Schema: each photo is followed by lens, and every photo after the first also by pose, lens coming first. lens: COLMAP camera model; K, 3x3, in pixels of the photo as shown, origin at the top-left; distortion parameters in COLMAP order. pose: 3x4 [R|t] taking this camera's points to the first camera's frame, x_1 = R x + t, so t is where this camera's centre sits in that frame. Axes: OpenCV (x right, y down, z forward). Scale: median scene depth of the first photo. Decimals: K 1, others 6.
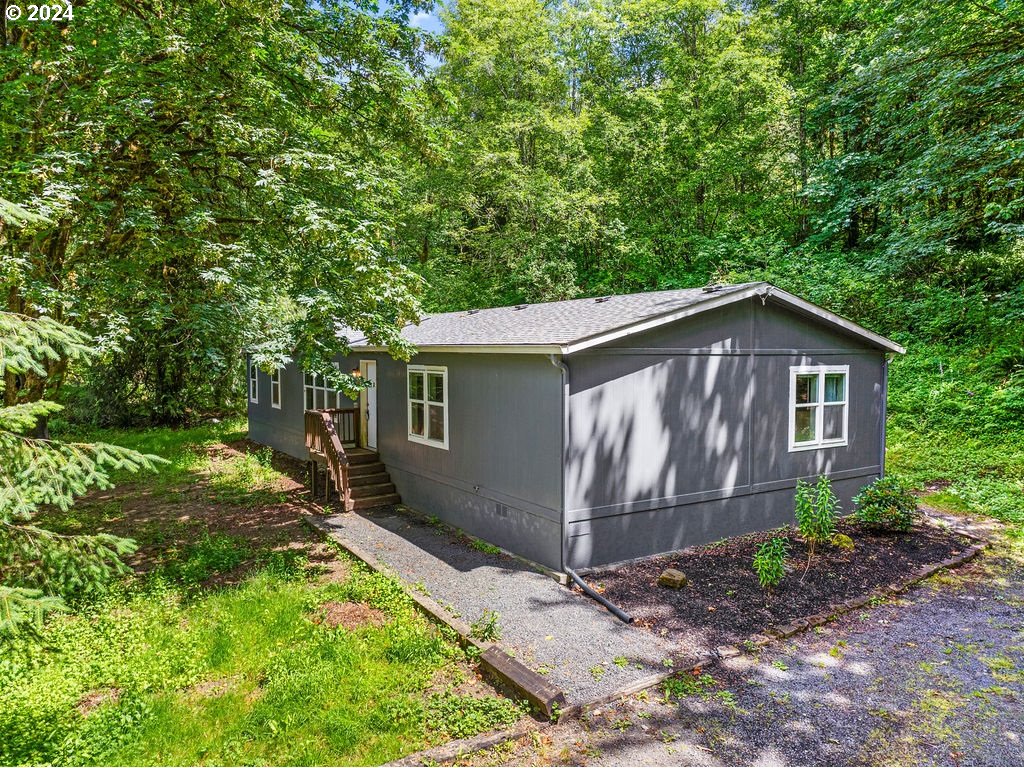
lens RADIAL K [[745.4, 0, 512.0], [0, 745.4, 384.0], [0, 0, 1]] dist [-0.038890, 0.002674]
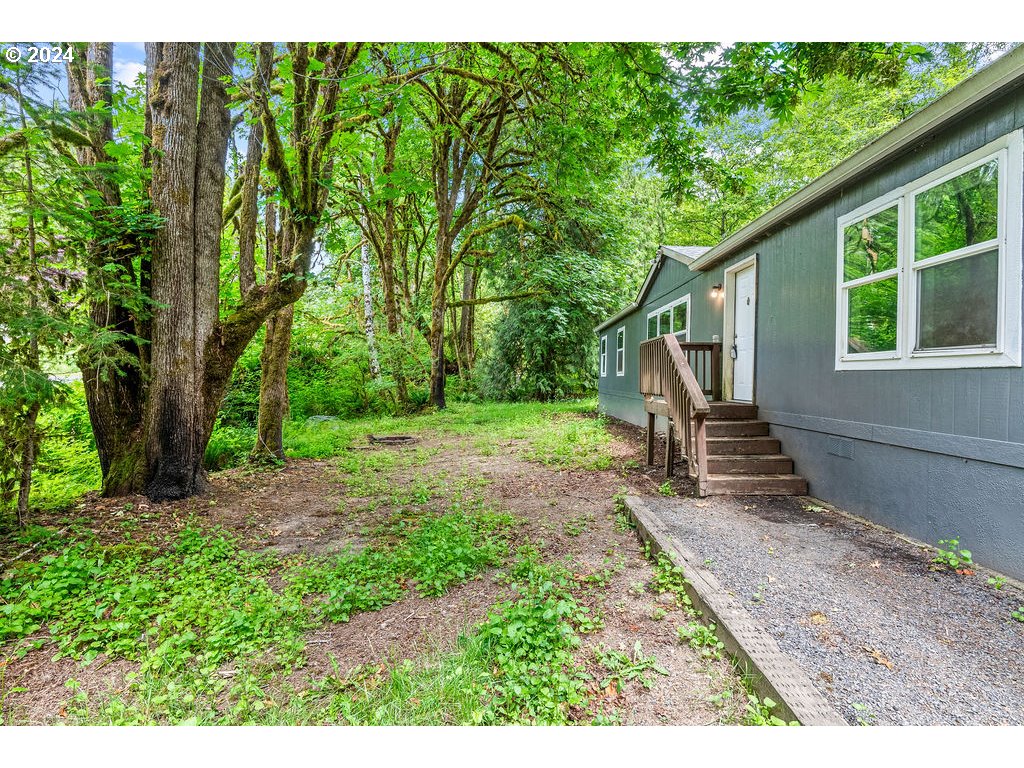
lens RADIAL K [[472.9, 0, 512.0], [0, 472.9, 384.0], [0, 0, 1]] dist [-0.011956, 0.001025]
pose [[0.837710, 0.019408, -0.545771, -0.152159], [-0.040288, 0.998841, -0.026320, 0.103883], [0.544628, 0.044037, 0.837521, 0.632426]]
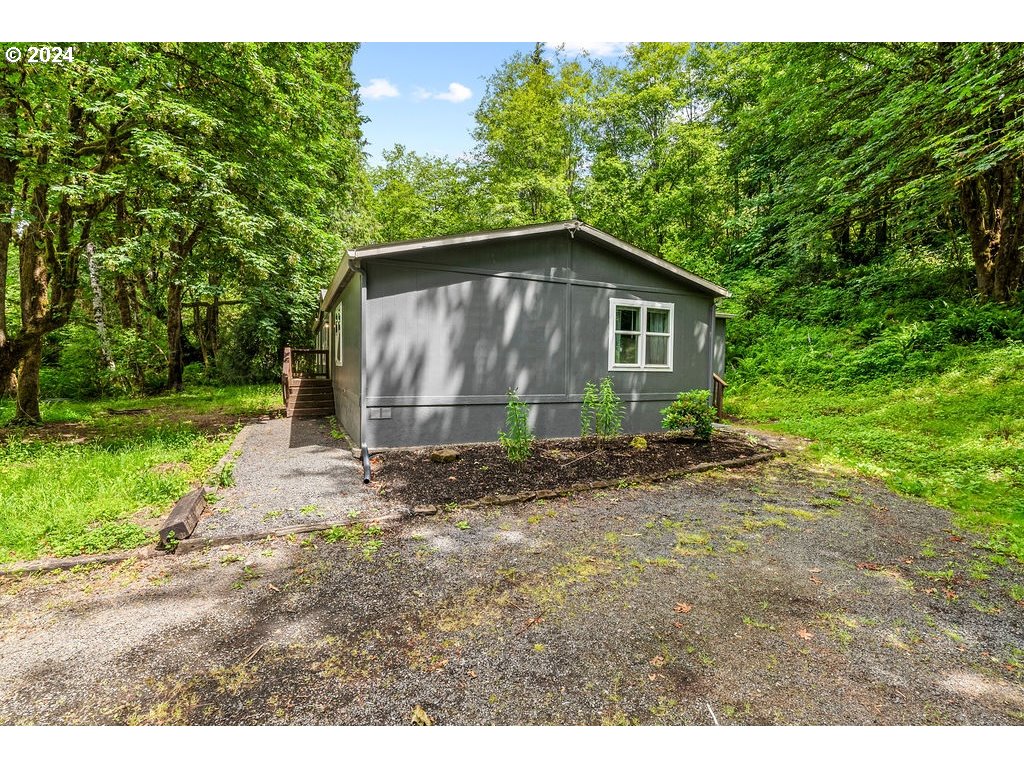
lens RADIAL K [[472.9, 0, 512.0], [0, 472.9, 384.0], [0, 0, 1]] dist [-0.011956, 0.001025]
pose [[0.990391, 0.018038, -0.137113, 0.297620], [-0.019279, 0.999784, -0.007729, 0.111408], [0.136944, 0.010298, 0.990525, 0.212645]]
